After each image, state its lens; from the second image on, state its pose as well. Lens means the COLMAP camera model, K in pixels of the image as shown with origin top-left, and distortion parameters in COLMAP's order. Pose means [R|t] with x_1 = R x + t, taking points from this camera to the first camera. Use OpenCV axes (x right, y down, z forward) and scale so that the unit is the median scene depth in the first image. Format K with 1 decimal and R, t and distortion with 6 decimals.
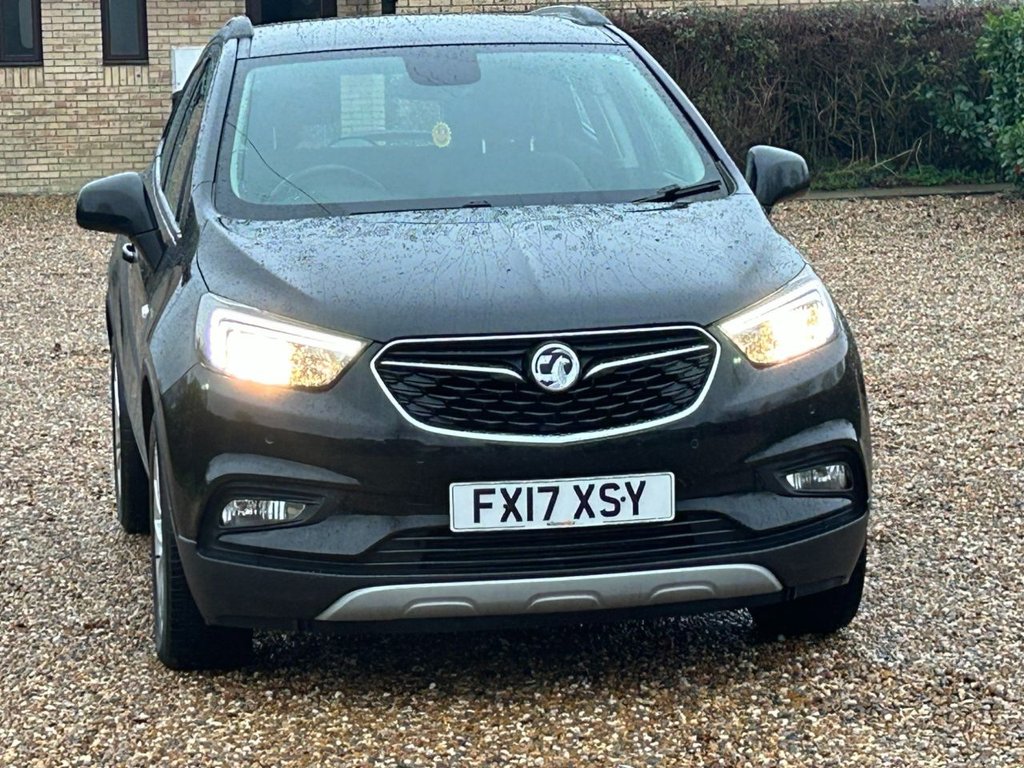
lens RADIAL K [[3257.4, 0, 513.1], [0, 3257.4, 303.1], [0, 0, 1]] dist [0.169450, 1.122699]
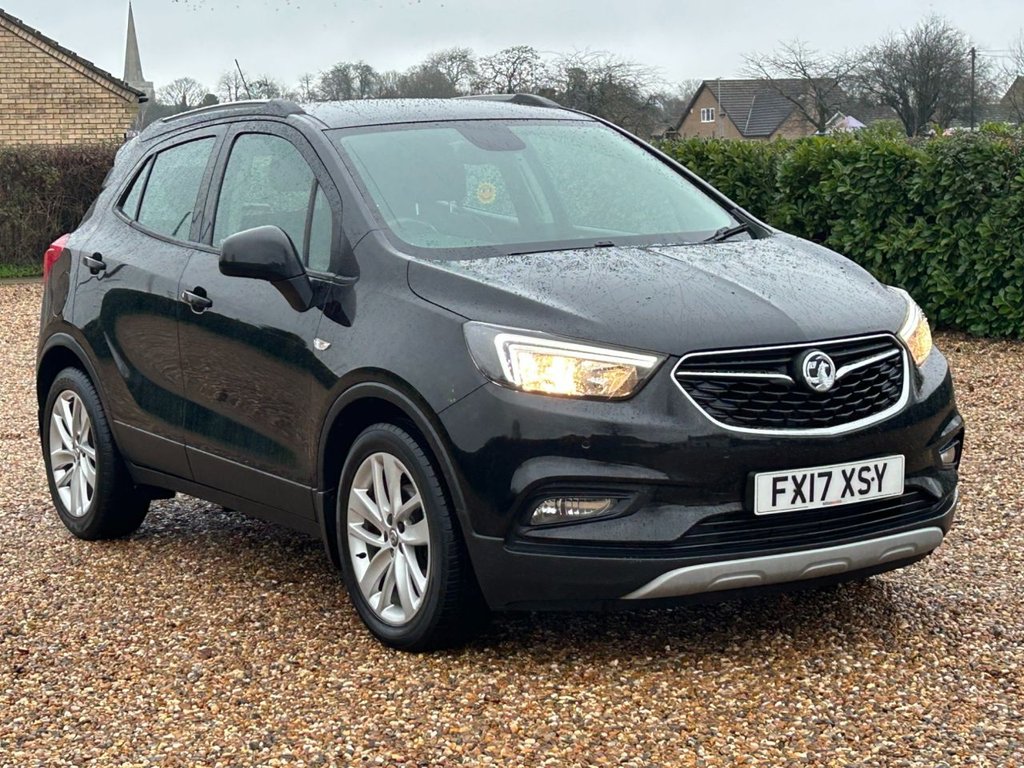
lens RADIAL K [[2092.7, 0, 531.3], [0, 2092.7, 383.4], [0, 0, 1]] dist [0.225399, -0.095125]
pose [[0.920300, -0.040938, 0.389065, -0.380515], [0.036053, 0.999153, 0.019850, 0.005204], [-0.389548, -0.004241, 0.920996, 0.337350]]
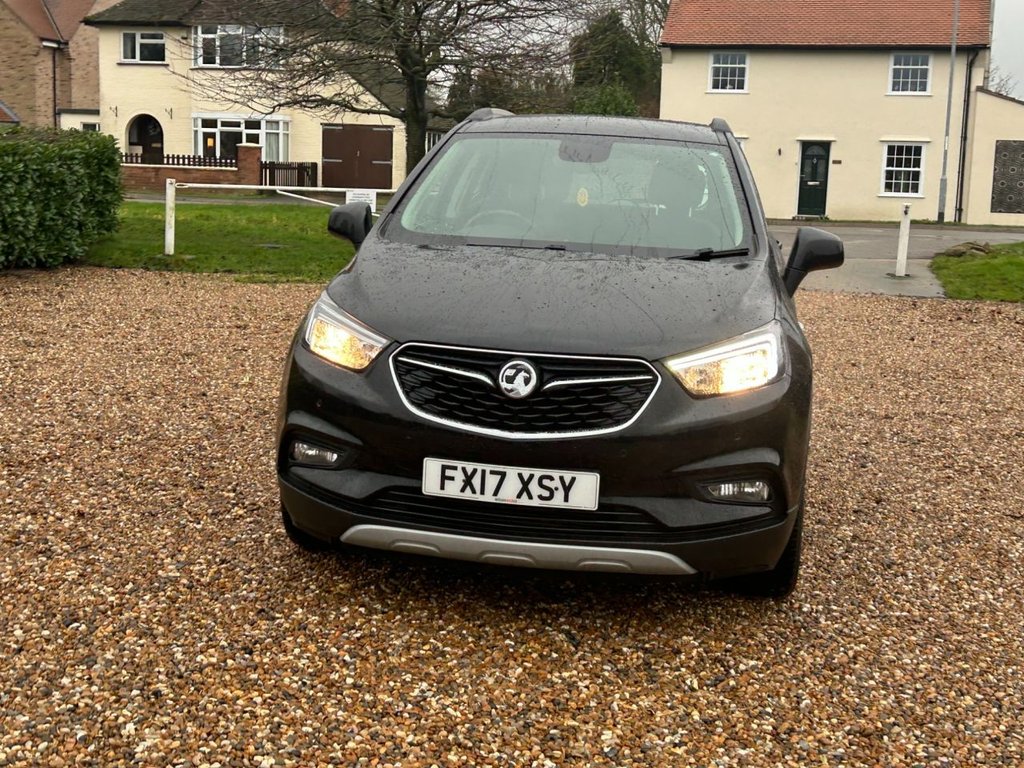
lens RADIAL K [[1475.5, 0, 497.7], [0, 1475.5, 355.1], [0, 0, 1]] dist [0.223397, -0.684252]
pose [[0.947009, 0.127677, -0.294741, 0.175554], [-0.111863, 0.991257, 0.069980, -0.029439], [0.301099, -0.033302, 0.953011, 0.444127]]
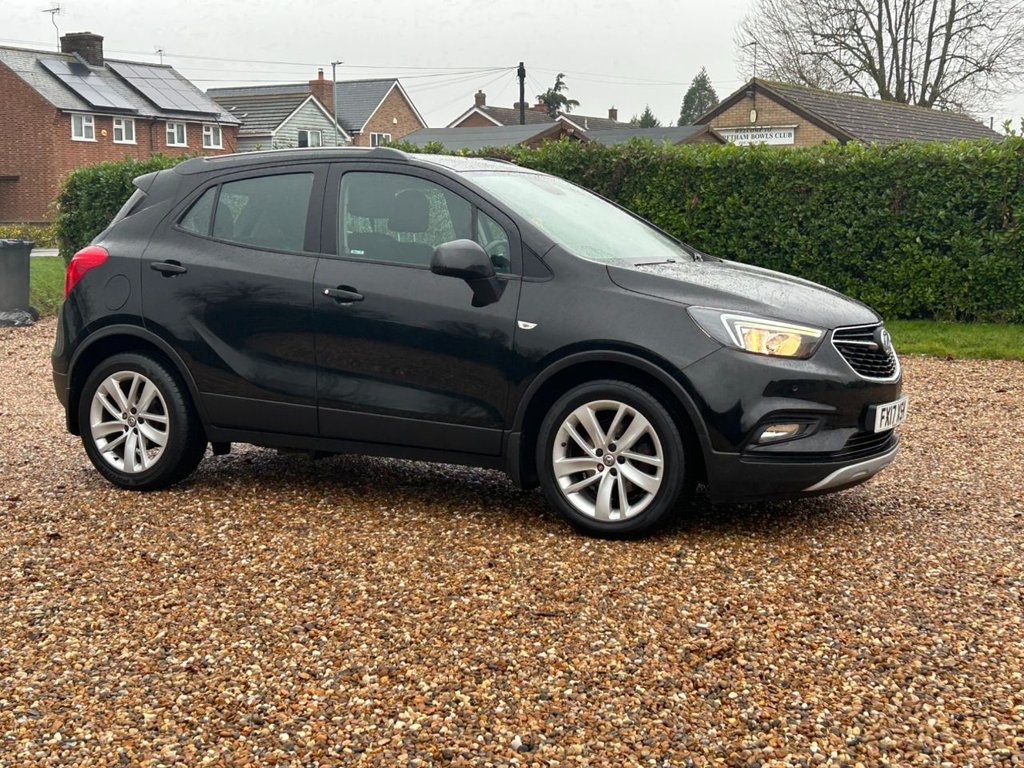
lens RADIAL K [[1472.4, 0, 535.7], [0, 1472.4, 387.0], [0, 0, 1]] dist [0.216986, -0.672697]
pose [[0.601175, -0.041556, 0.798036, -0.782603], [0.035549, 0.999049, 0.025244, 0.017176], [-0.798326, 0.013193, 0.602081, 0.649802]]
